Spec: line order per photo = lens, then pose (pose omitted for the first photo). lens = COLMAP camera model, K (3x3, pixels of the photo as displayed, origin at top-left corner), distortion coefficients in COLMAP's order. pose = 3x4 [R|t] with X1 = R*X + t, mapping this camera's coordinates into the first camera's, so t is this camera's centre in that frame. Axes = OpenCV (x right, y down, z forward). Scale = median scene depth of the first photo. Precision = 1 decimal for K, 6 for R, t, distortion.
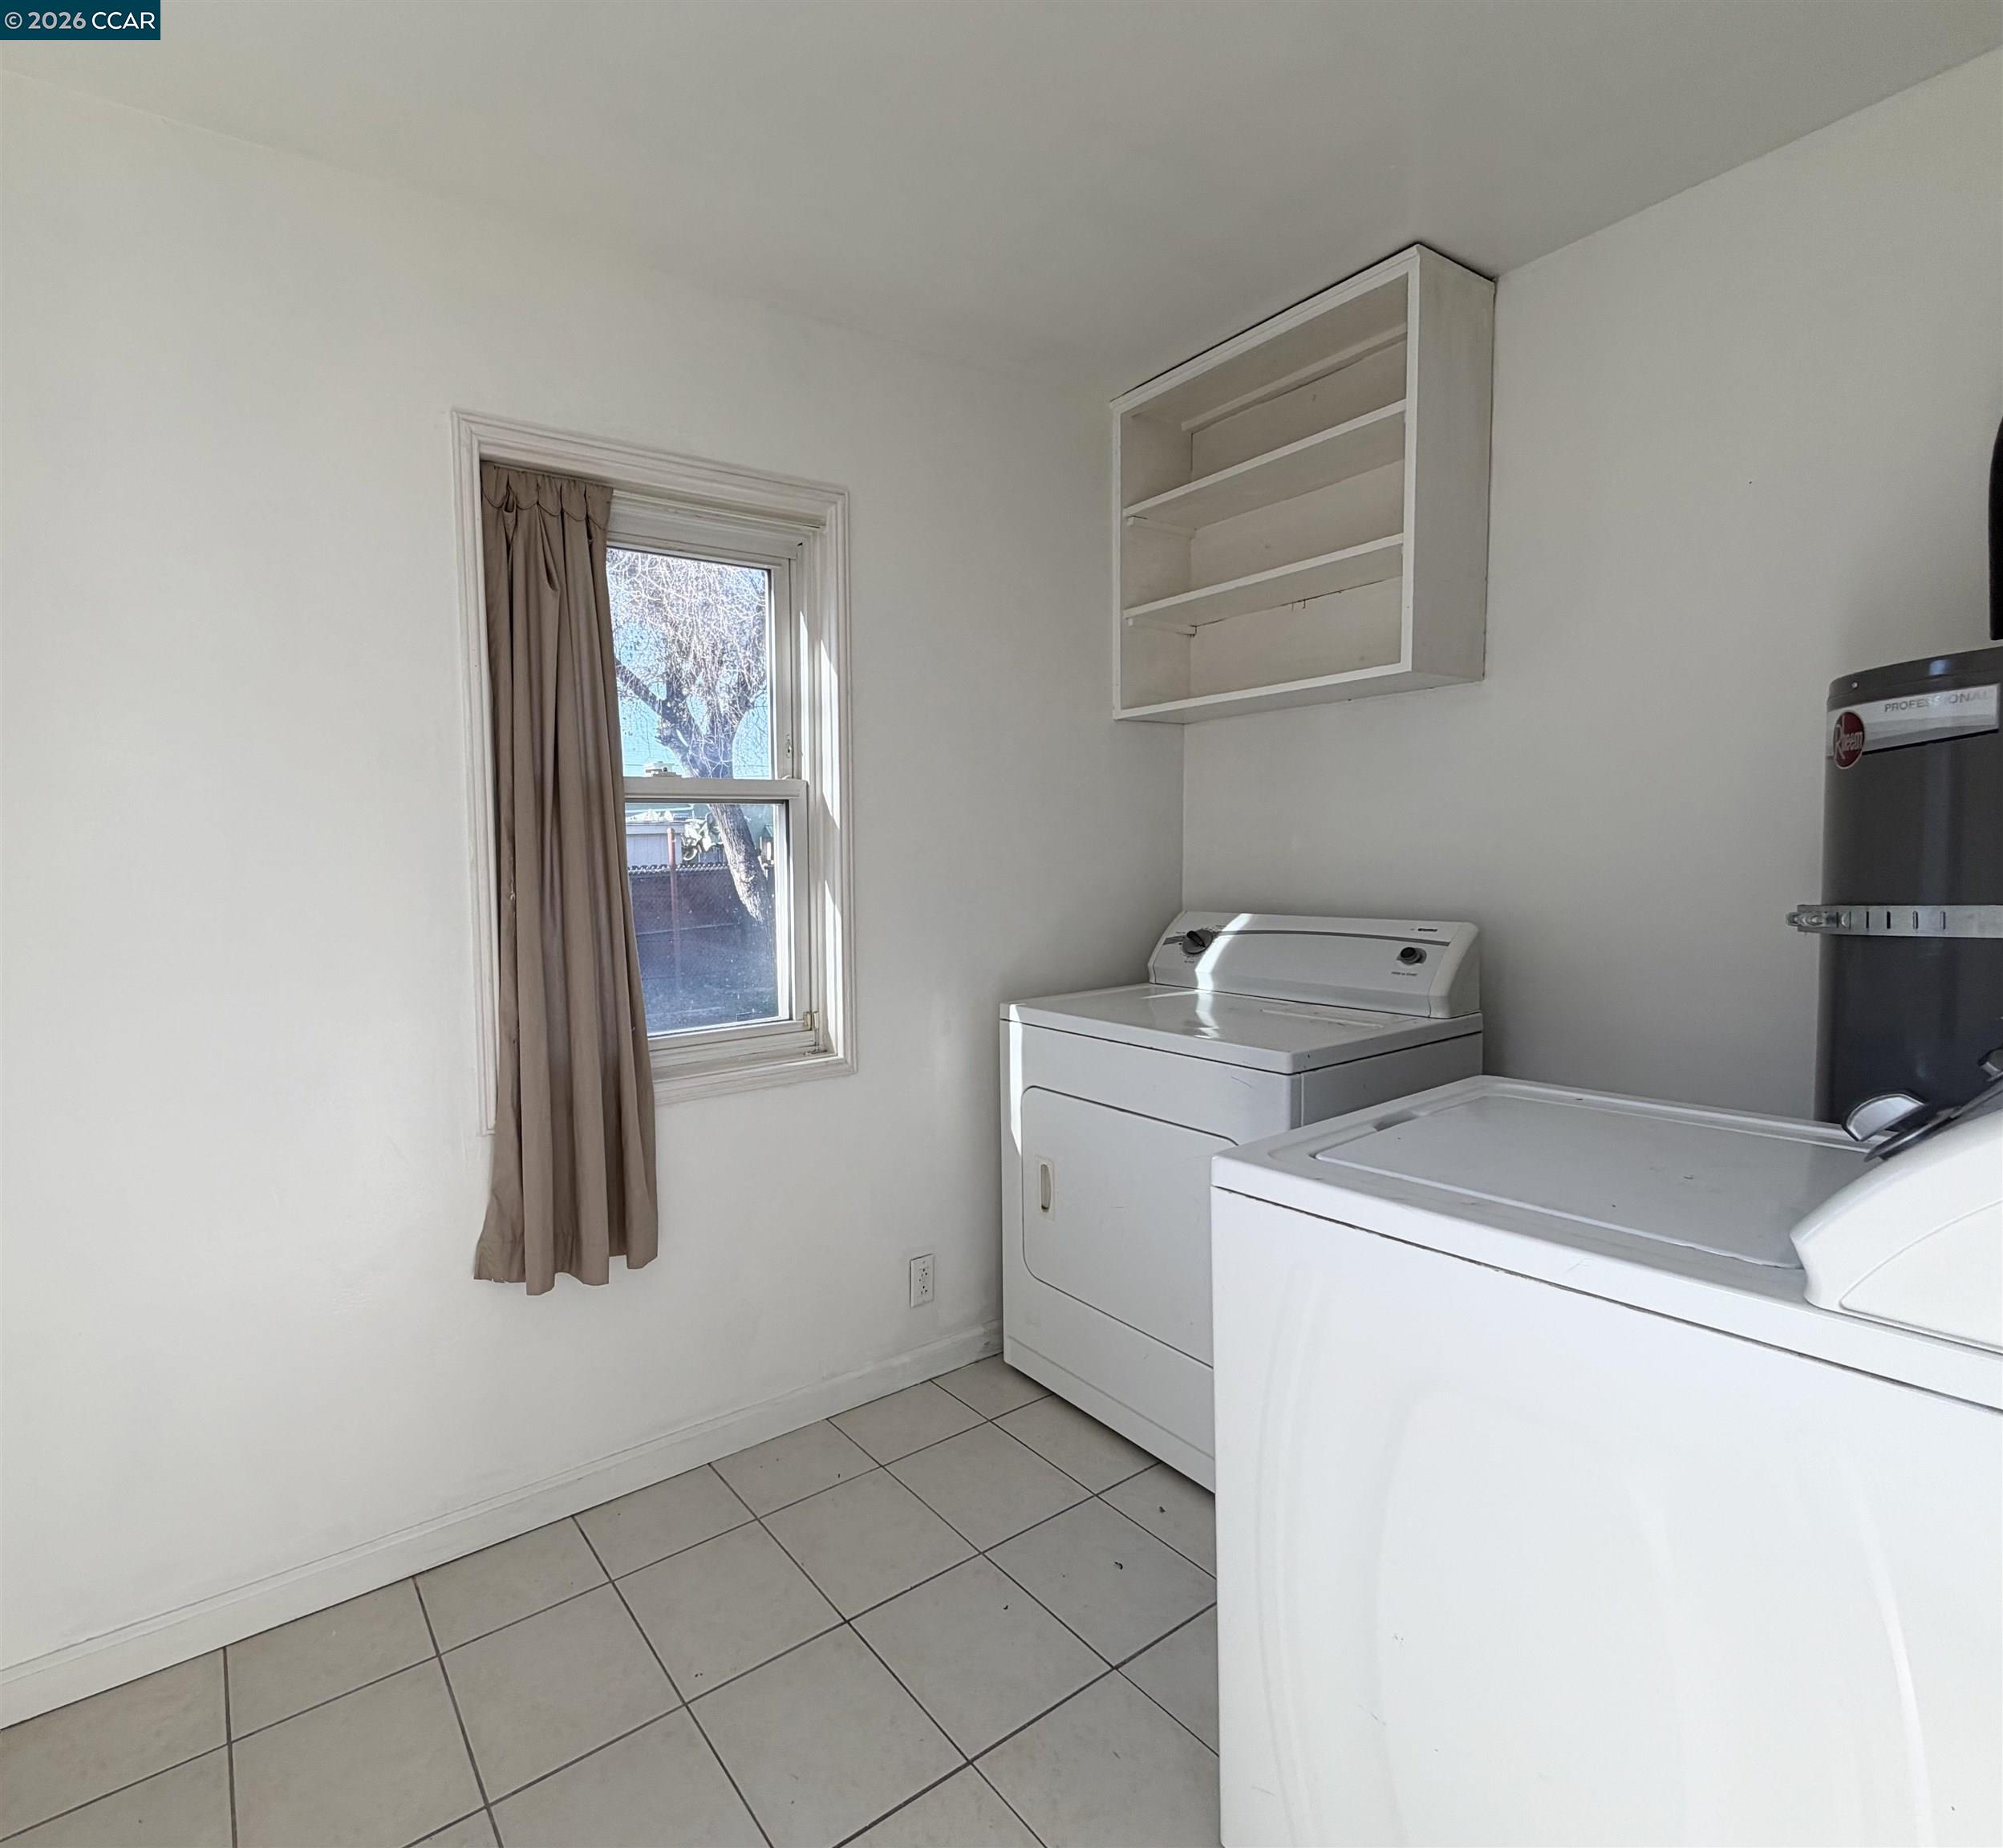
lens RADIAL K [[971.4, 0, 747.4], [0, 971.4, 921.3], [0, 0, 1]] dist [0.002427, 0.000600]
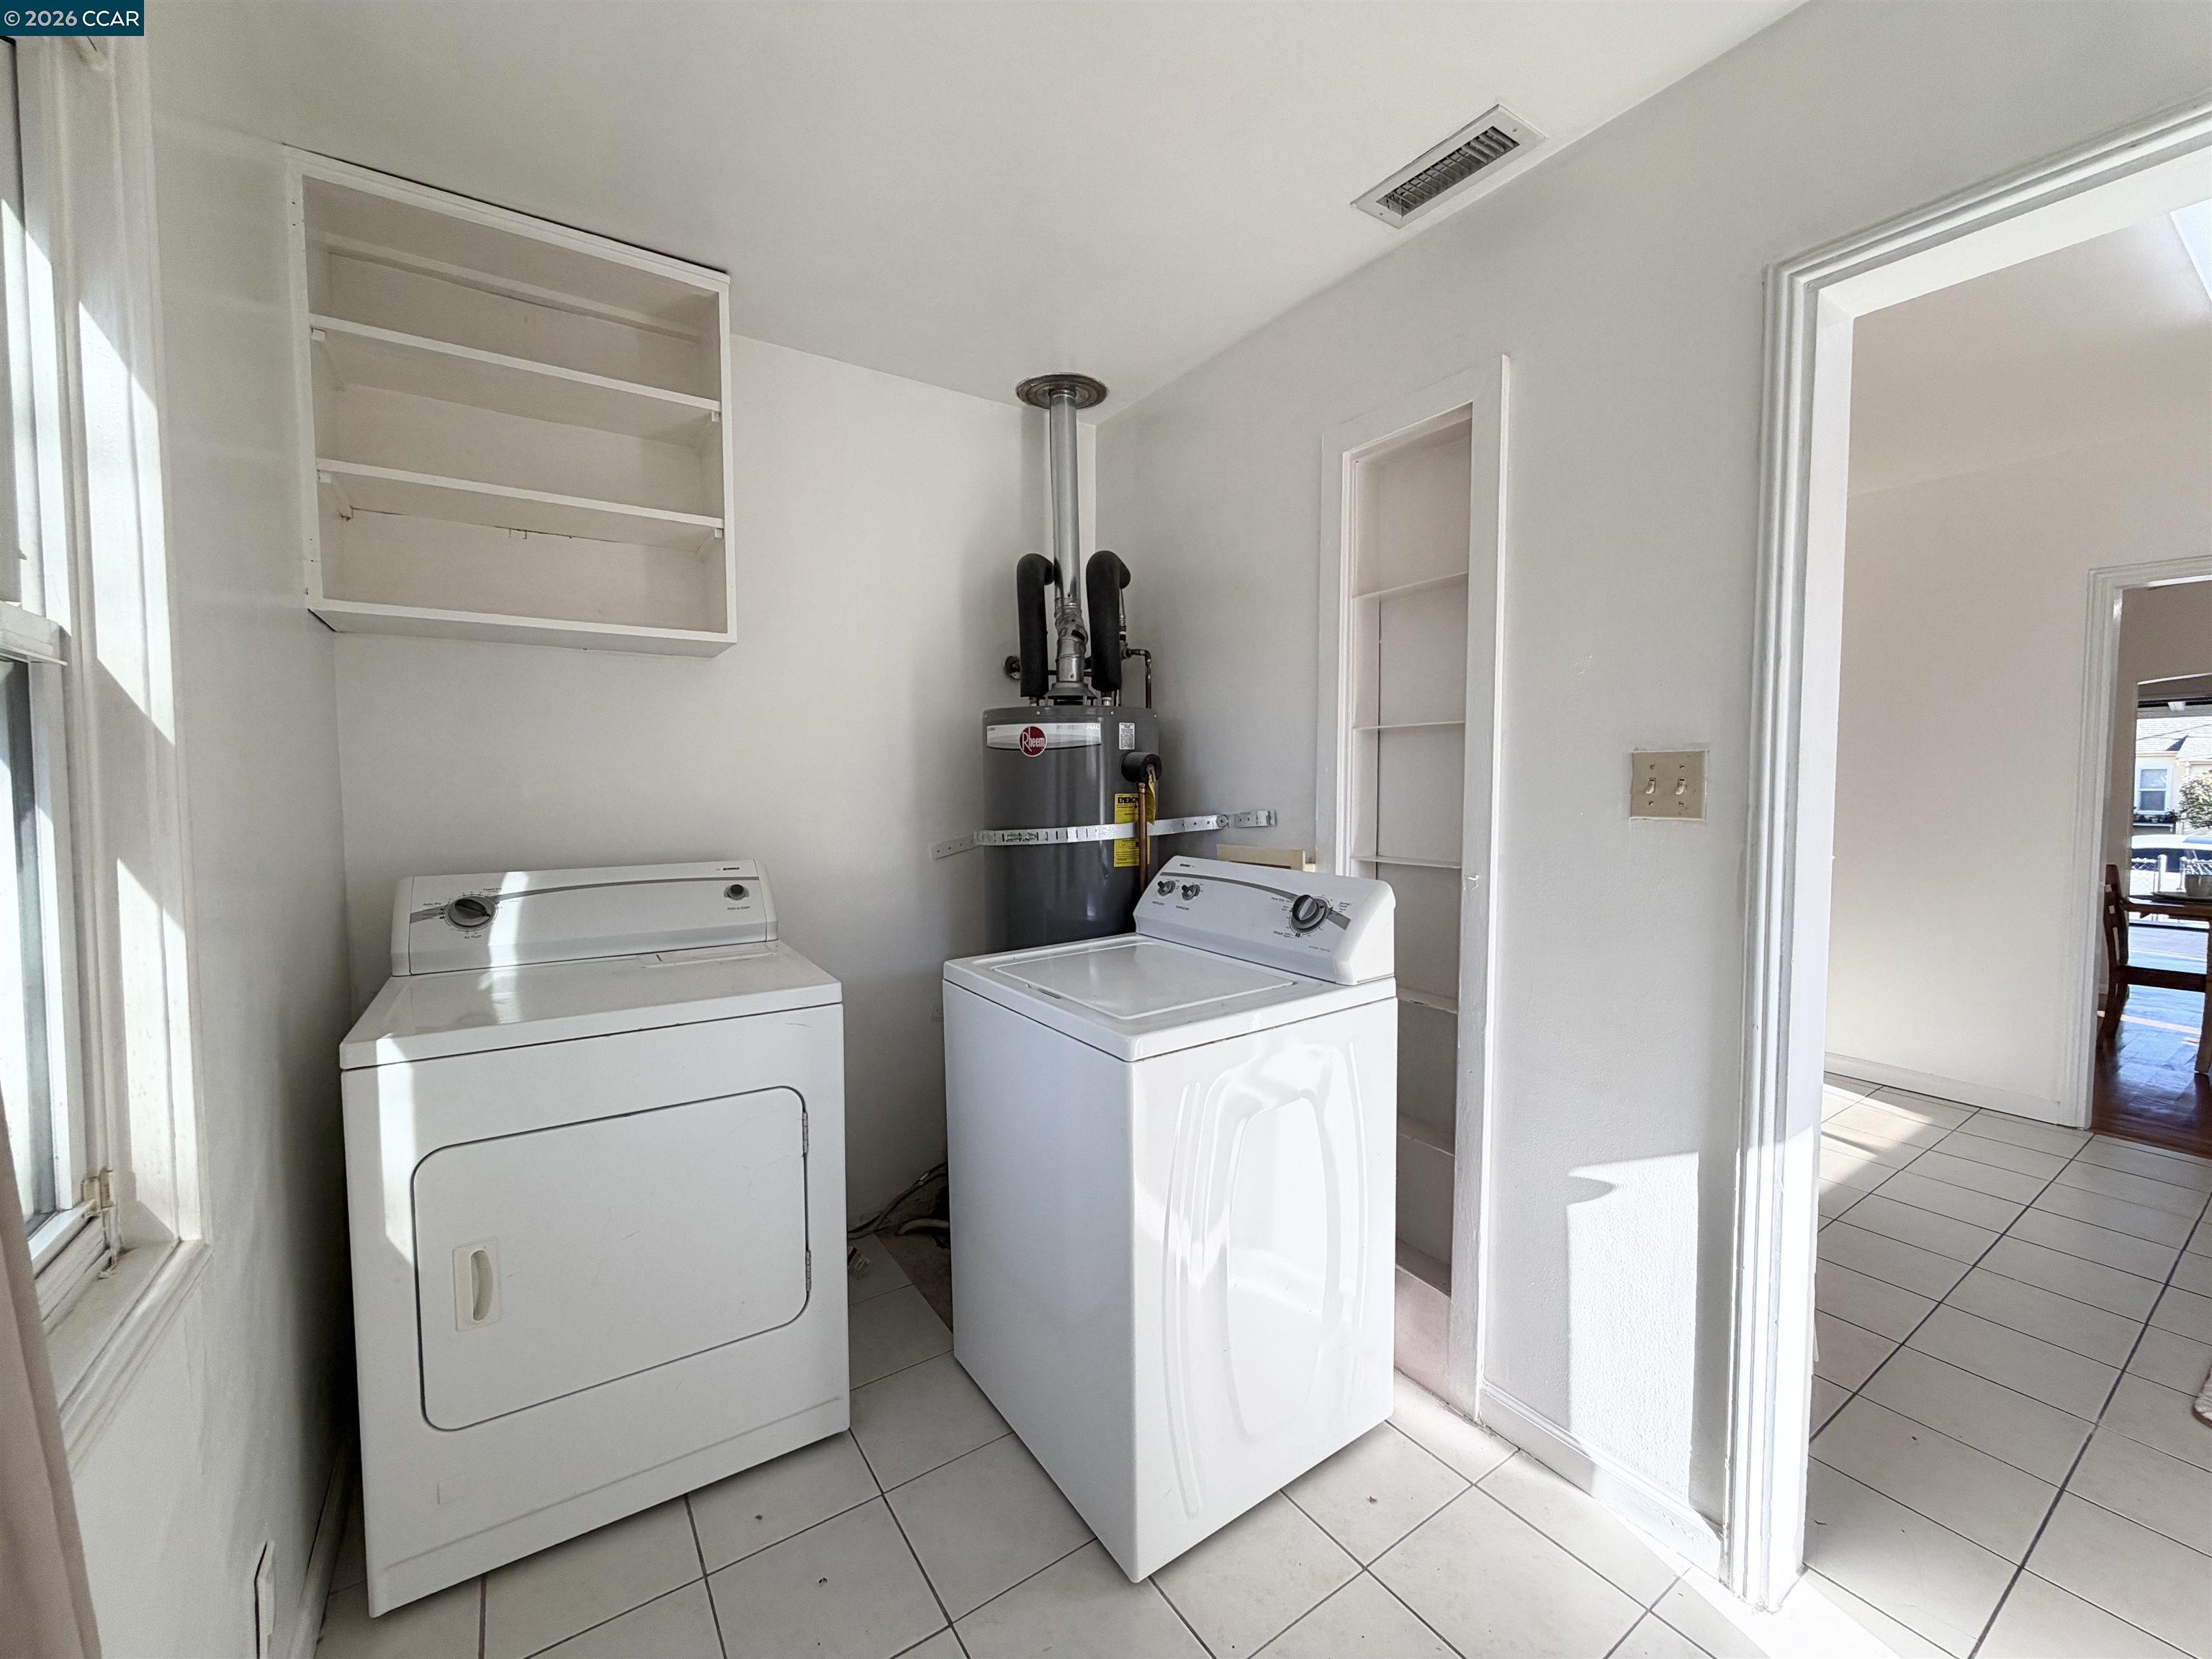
lens RADIAL K [[886.8, 0, 1102.3], [0, 886.8, 831.2], [0, 0, 1]] dist [-0.000686, 0.000207]
pose [[-0.067951, -0.028126, 0.997292, -0.349318], [0.074228, 0.996690, 0.033167, -0.035110], [-0.994924, 0.076281, -0.065638, 0.584527]]
